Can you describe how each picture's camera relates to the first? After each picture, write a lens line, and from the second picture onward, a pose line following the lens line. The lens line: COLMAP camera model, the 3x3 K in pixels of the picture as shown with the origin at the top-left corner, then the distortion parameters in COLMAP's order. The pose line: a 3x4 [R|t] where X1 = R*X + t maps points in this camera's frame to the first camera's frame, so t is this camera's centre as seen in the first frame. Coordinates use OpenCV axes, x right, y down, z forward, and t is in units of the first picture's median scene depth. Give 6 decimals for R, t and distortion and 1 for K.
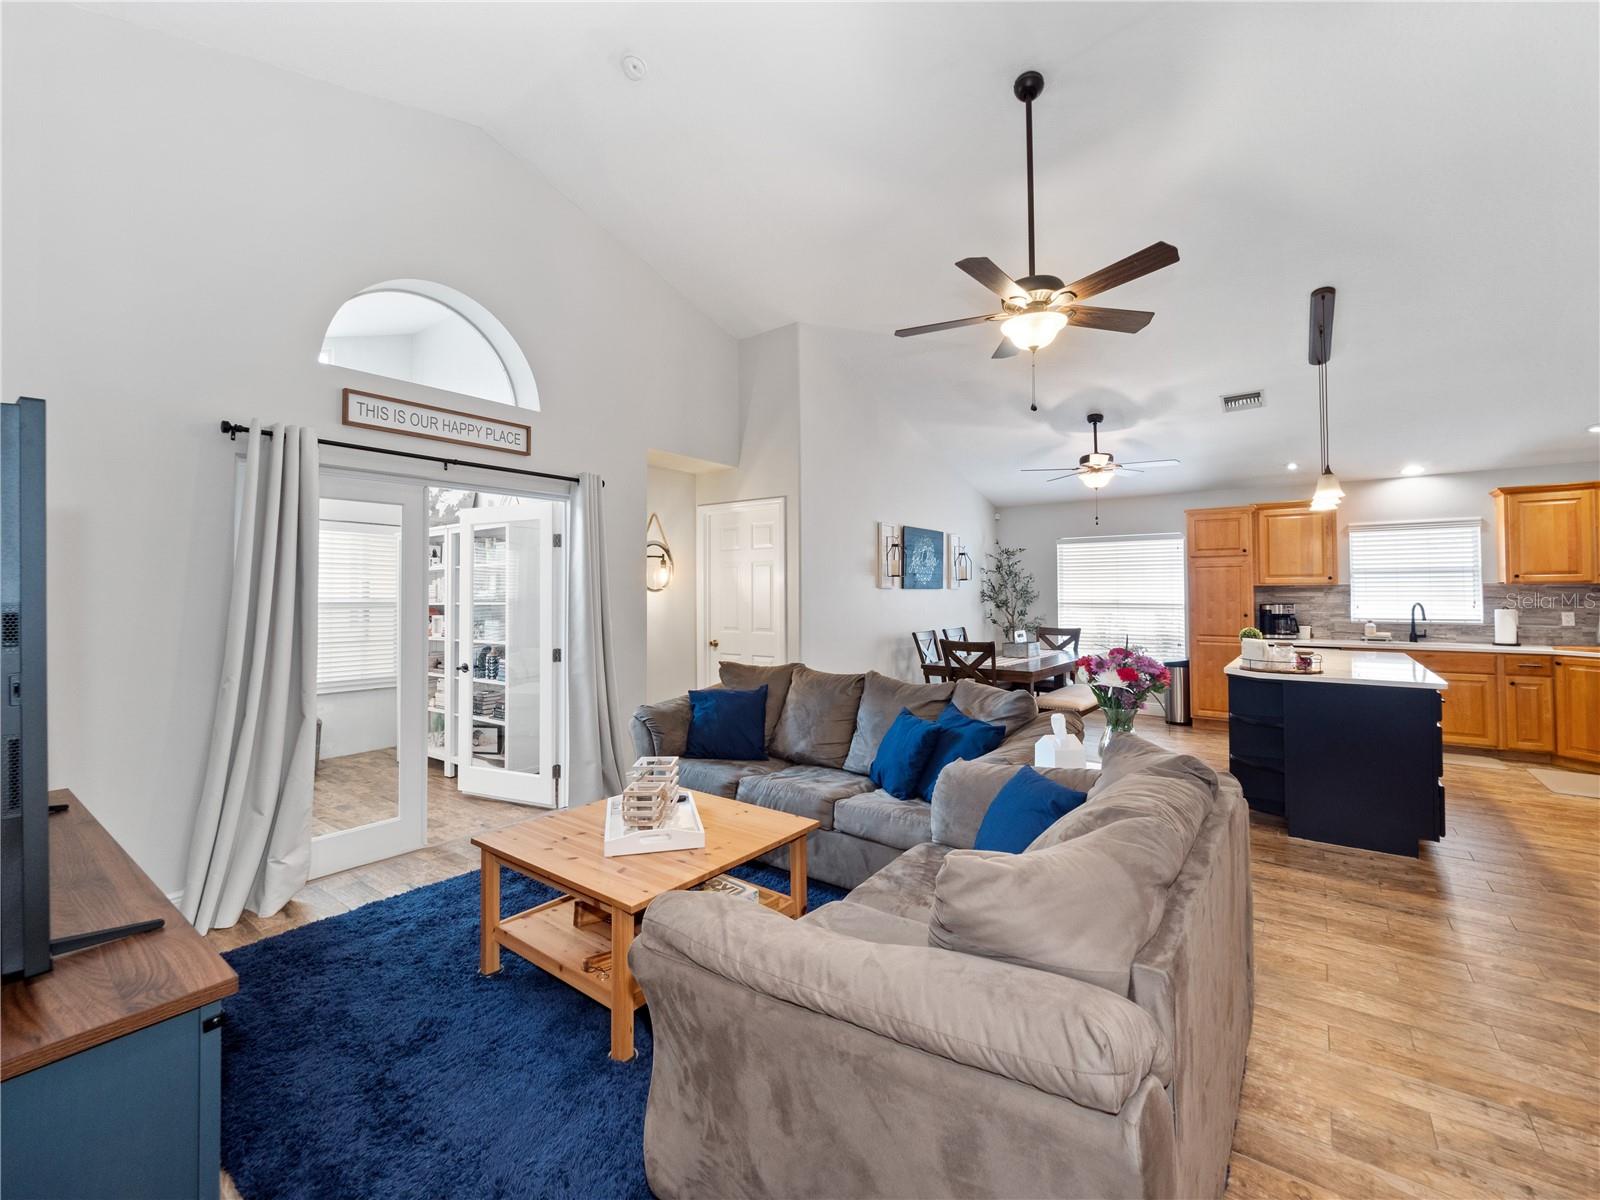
lens RADIAL K [[678.9, 0, 795.3], [0, 678.9, 577.5], [0, 0, 1]] dist [-0.004932, -0.000076]
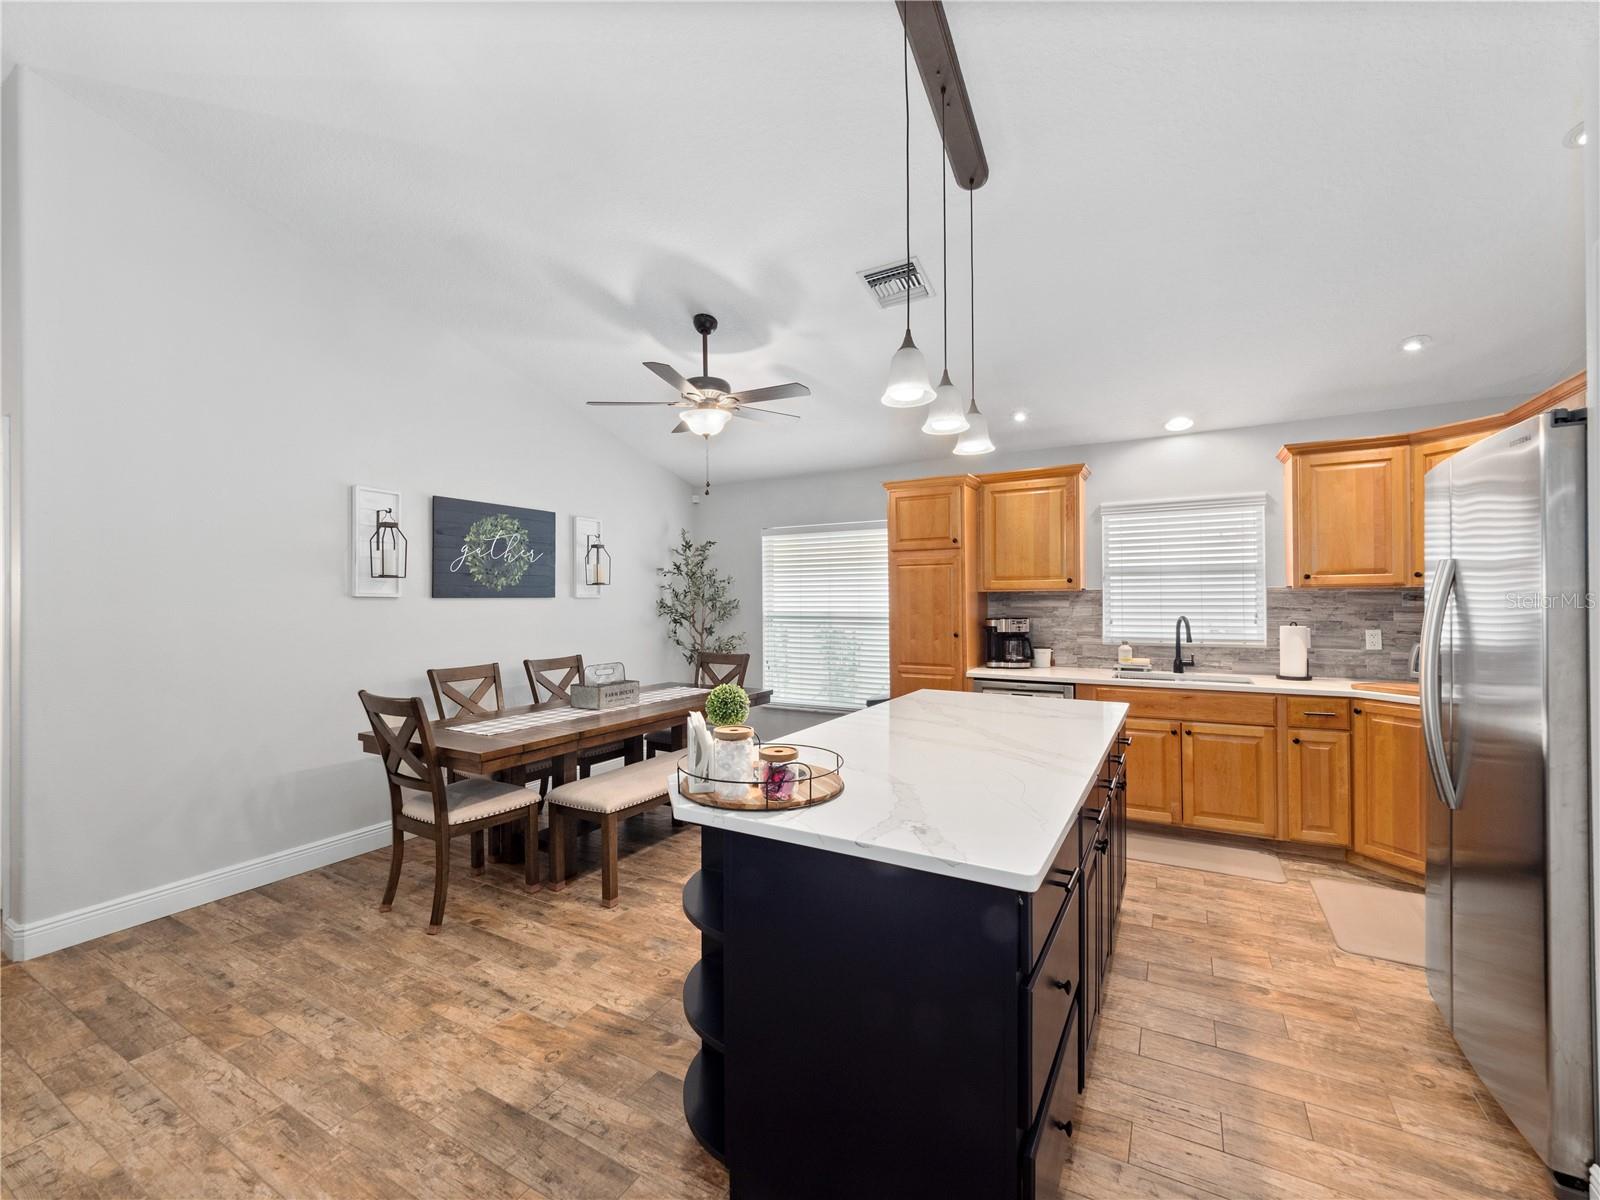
lens RADIAL K [[678.9, 0, 789.2], [0, 678.9, 593.2], [0, 0, 1]] dist [-0.004932, -0.000076]
pose [[0.991780, -0.002484, 0.127930, 0.445240], [0.000801, 0.999912, 0.013209, 0.004668], [-0.127951, -0.012998, 0.991695, 0.375230]]
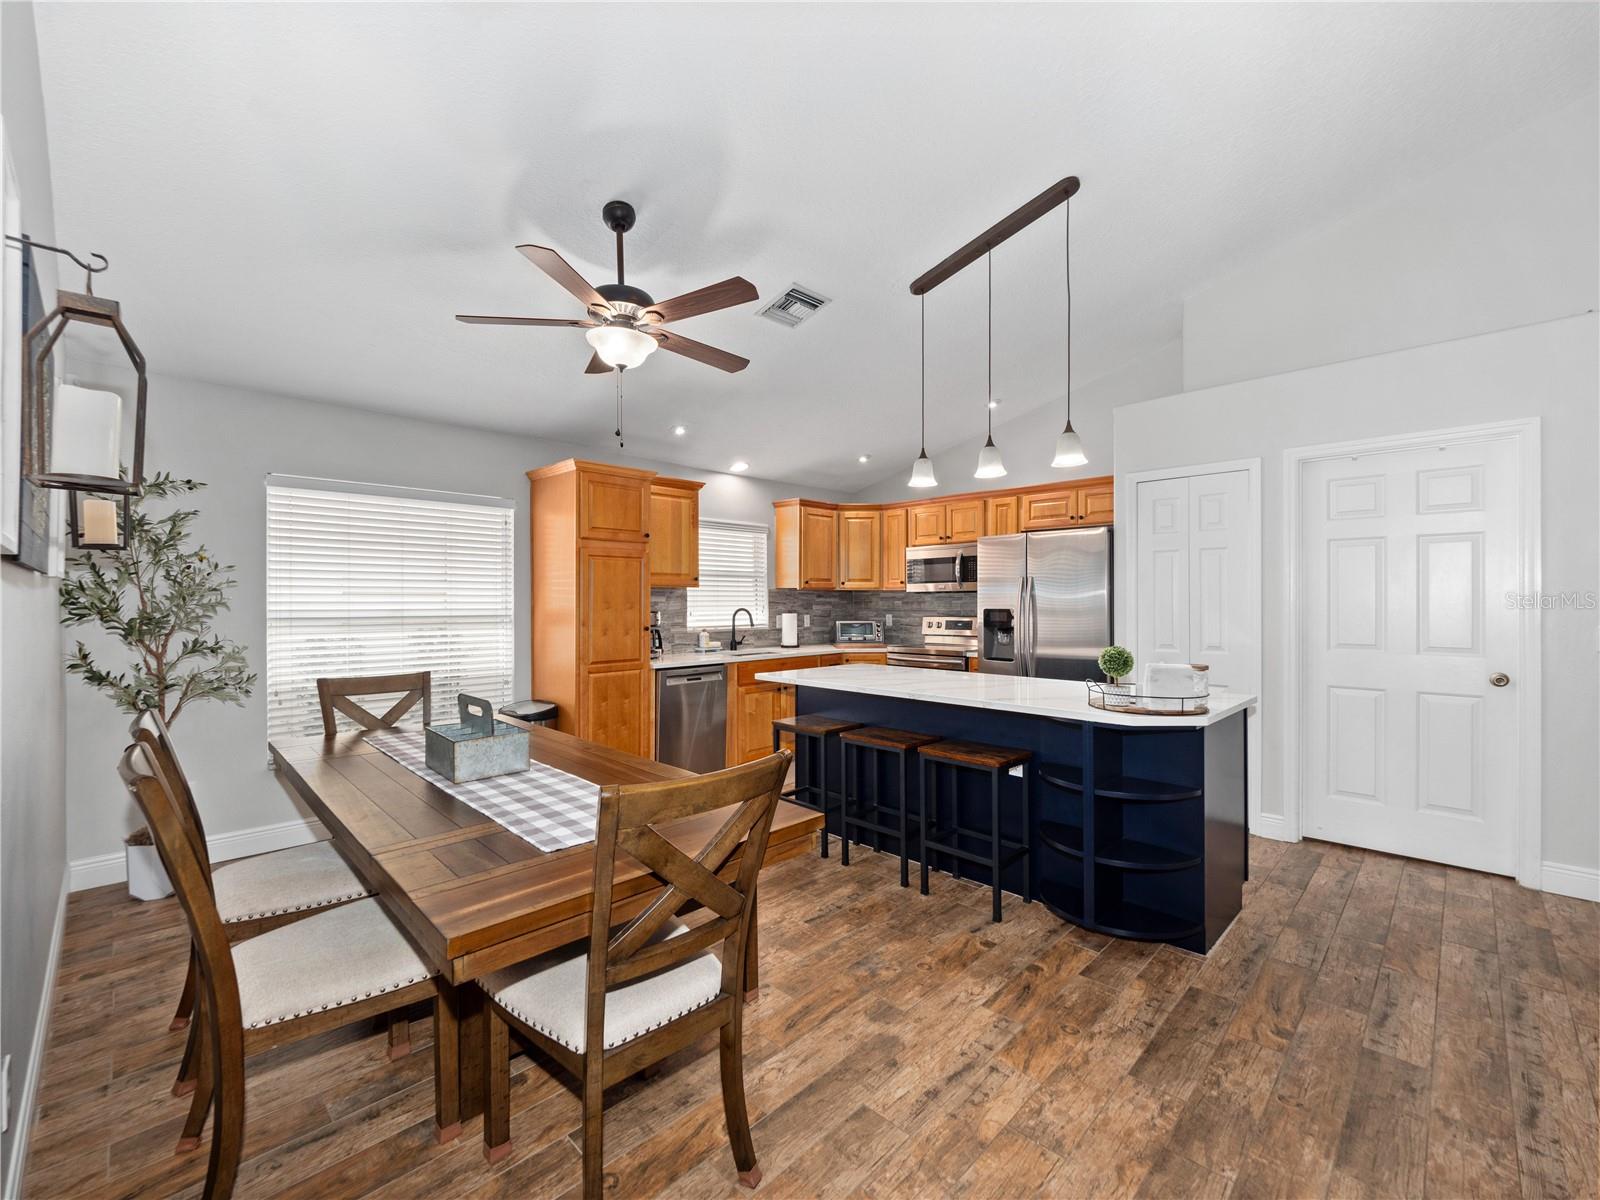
lens RADIAL K [[678.9, 0, 787.0], [0, 678.9, 595.9], [0, 0, 1]] dist [-0.004932, -0.000076]
pose [[0.135589, 0.009686, 0.990718, 0.000381], [-0.021348, 0.999749, -0.006853, 0.025870], [-0.990535, -0.020221, 0.135762, 0.831034]]
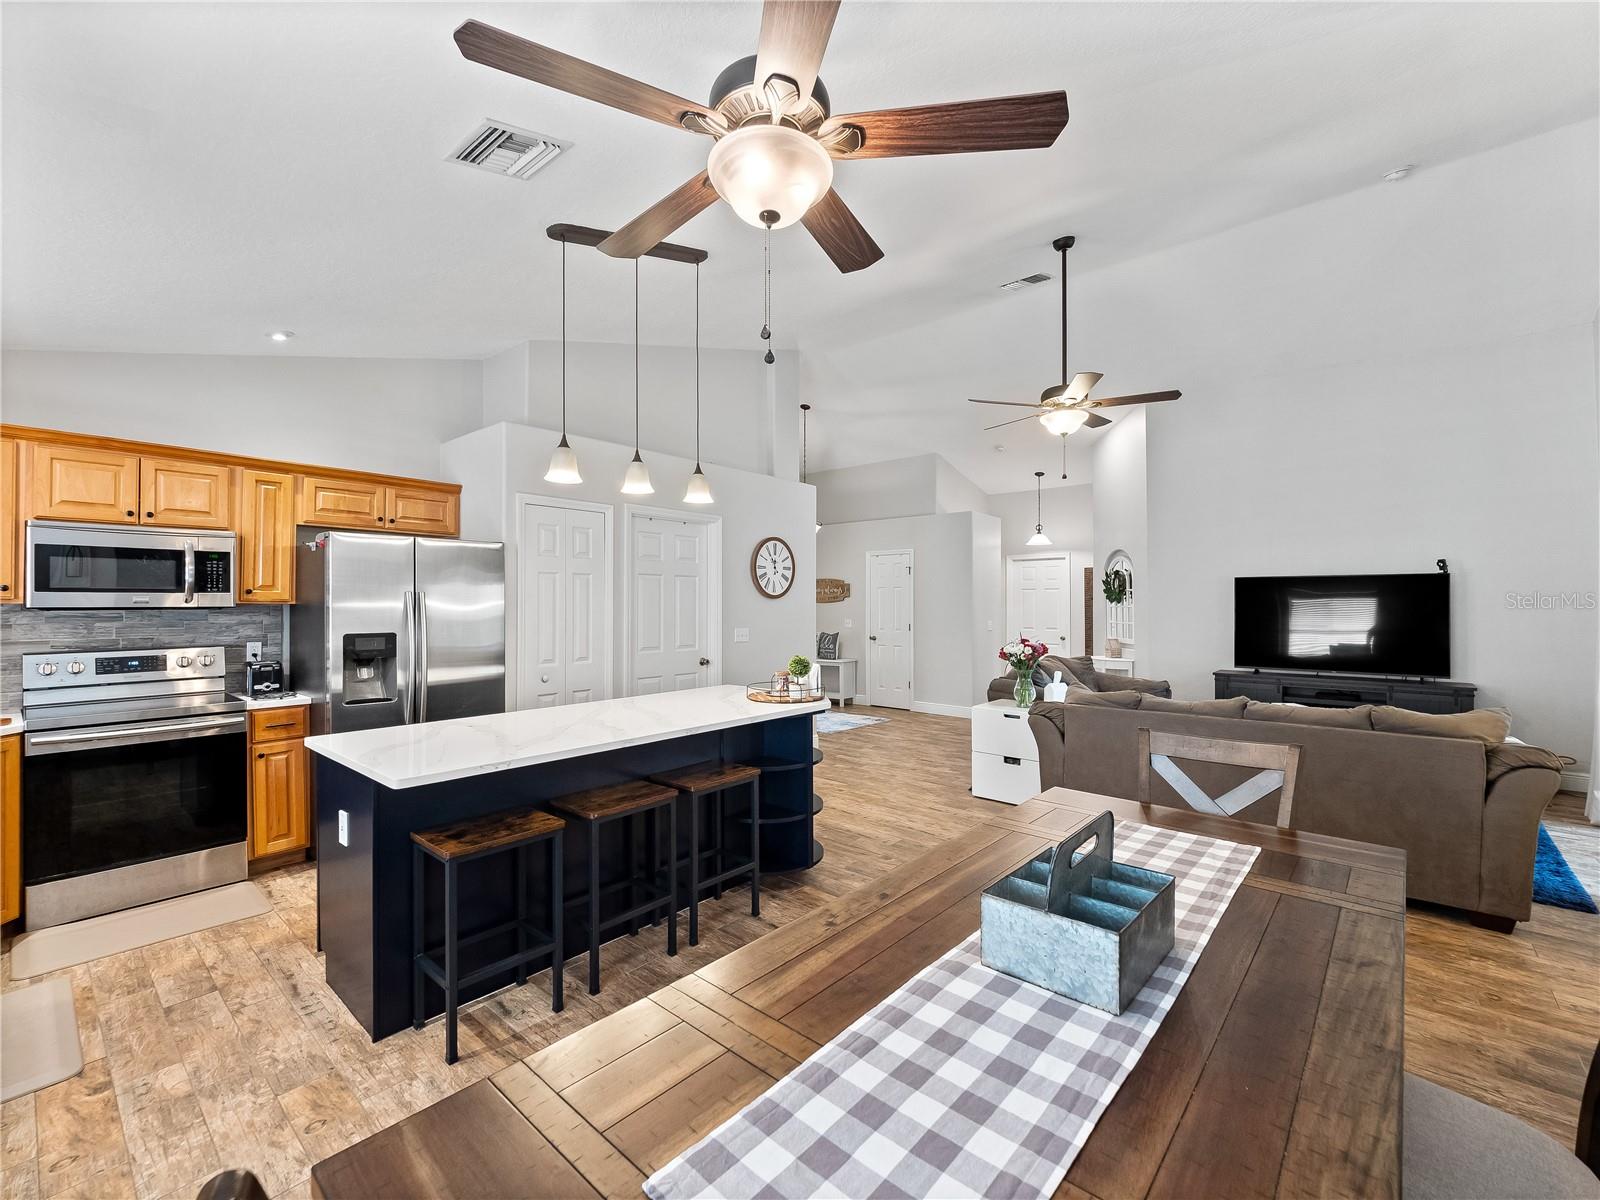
lens RADIAL K [[678.9, 0, 785.8], [0, 678.9, 599.8], [0, 0, 1]] dist [-0.004932, -0.000076]
pose [[-0.997713, 0.004641, 0.067441, 0.425181], [0.002534, 0.999507, -0.031288, 0.020580], [-0.067552, -0.031045, -0.997233, 1.264754]]
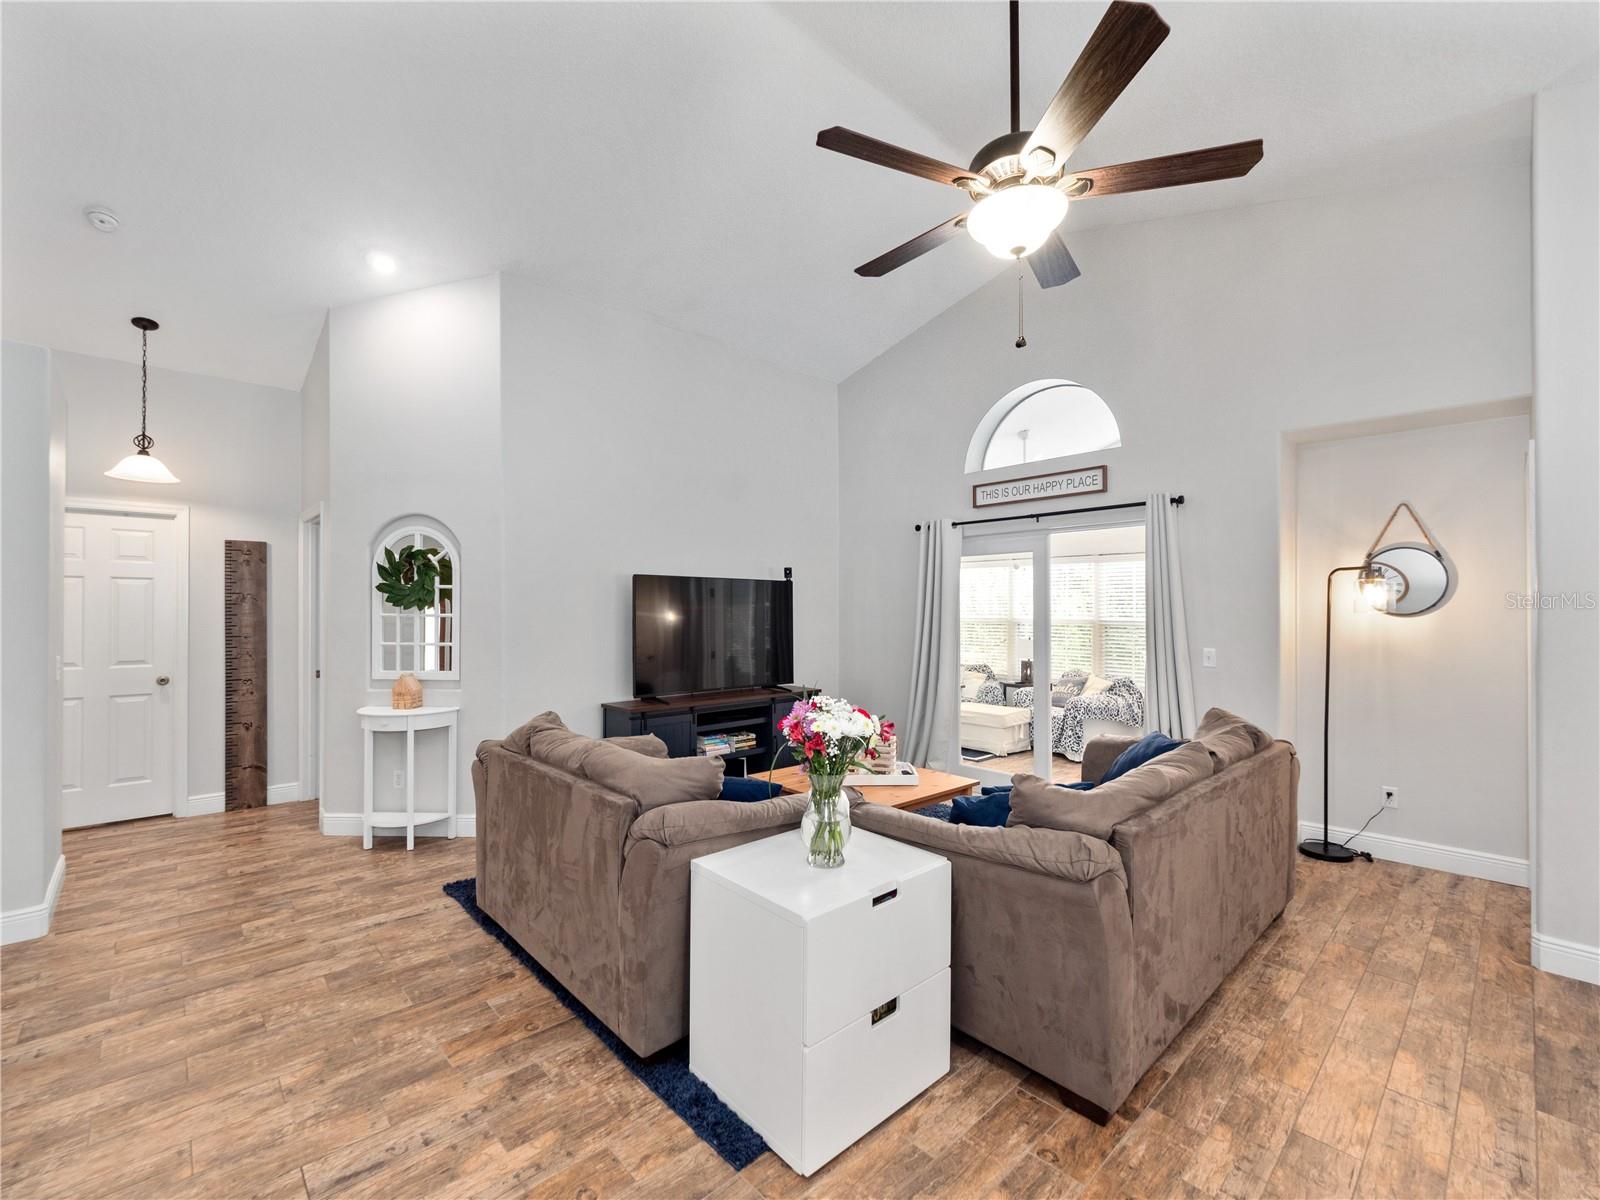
lens RADIAL K [[678.9, 0, 777.9], [0, 678.9, 612.6], [0, 0, 1]] dist [-0.004932, -0.000076]
pose [[-0.174319, 0.006653, -0.984667, 0.530141], [0.022797, 0.999736, 0.002719, -0.000016], [0.984425, -0.021974, -0.174425, 0.453939]]
